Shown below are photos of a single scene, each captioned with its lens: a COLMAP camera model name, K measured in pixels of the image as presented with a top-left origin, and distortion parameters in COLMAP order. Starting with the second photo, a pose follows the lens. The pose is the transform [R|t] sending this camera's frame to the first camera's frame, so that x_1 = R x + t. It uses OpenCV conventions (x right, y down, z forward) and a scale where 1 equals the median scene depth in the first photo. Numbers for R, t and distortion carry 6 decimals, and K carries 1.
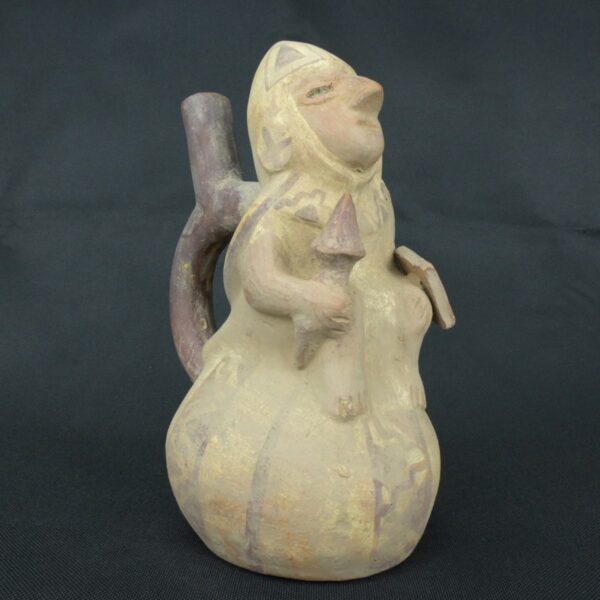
lens RADIAL K [[729.6, 0, 296.6], [0, 729.6, 298.7], [0, 0, 1]] dist [-0.009707, 0.000000]
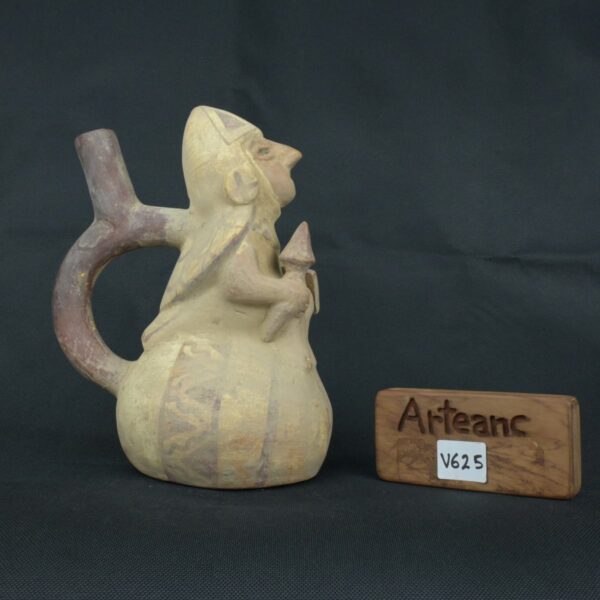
lens RADIAL K [[737.4, 0, 300.6], [0, 737.4, 302.2], [0, 0, 1]] dist [-0.007449, 0.000000]
pose [[0.702948, -0.013341, 0.711116, -0.974209], [0.047390, 0.998481, -0.028113, 0.061619], [-0.709660, 0.053462, 0.702513, -0.070998]]
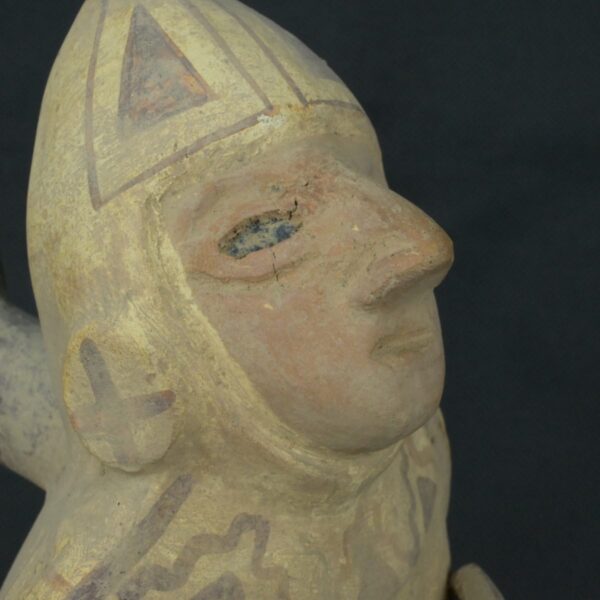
lens RADIAL K [[1953.1, 0, 301.5], [0, 1953.1, 300.3], [0, 0, 1]] dist [0.023722, 0.000000]
pose [[0.993300, 0.004762, 0.115466, -0.050771], [-0.029288, 0.976904, 0.211660, -0.443156], [-0.111791, -0.213624, 0.970499, 0.145570]]
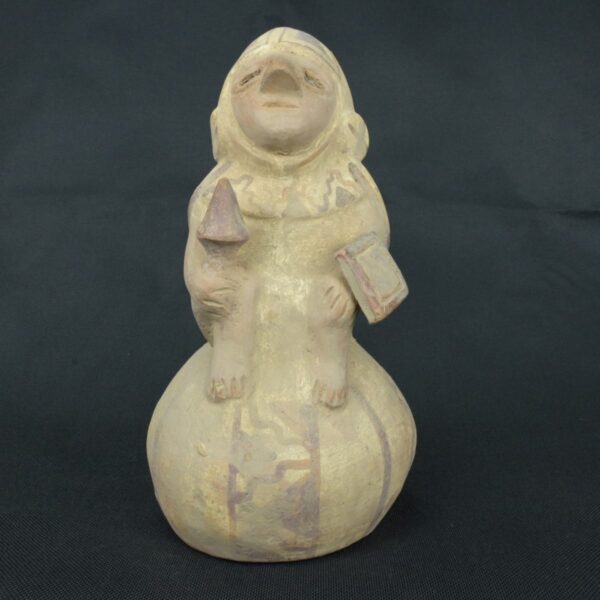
lens RADIAL K [[729.6, 0, 300.5], [0, 729.6, 300.0], [0, 0, 1]] dist [-0.009707, 0.000000]
pose [[0.761274, 0.057382, -0.645886, 0.760057], [-0.044472, 0.998352, 0.036279, -0.017033], [0.646903, 0.001105, 0.762571, 0.278229]]
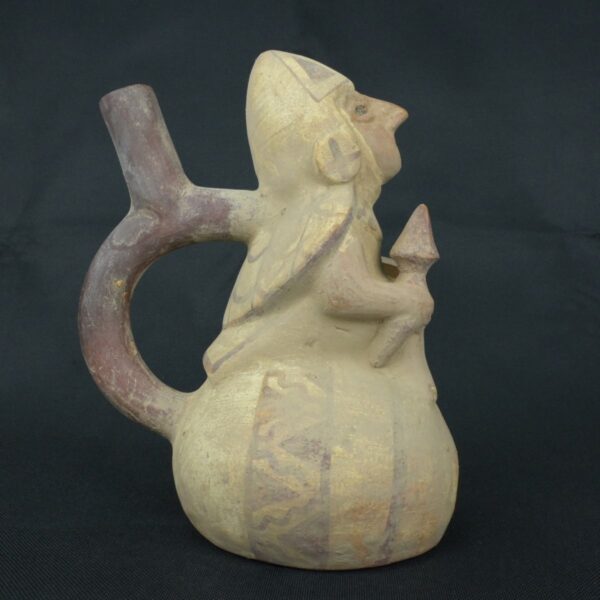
lens RADIAL K [[729.6, 0, 301.0], [0, 729.6, 298.4], [0, 0, 1]] dist [-0.009707, 0.000000]
pose [[0.671948, -0.069402, 0.737339, -0.850394], [0.080245, 0.996561, 0.020672, -0.035799], [-0.736238, 0.045277, 0.675206, 0.351488]]
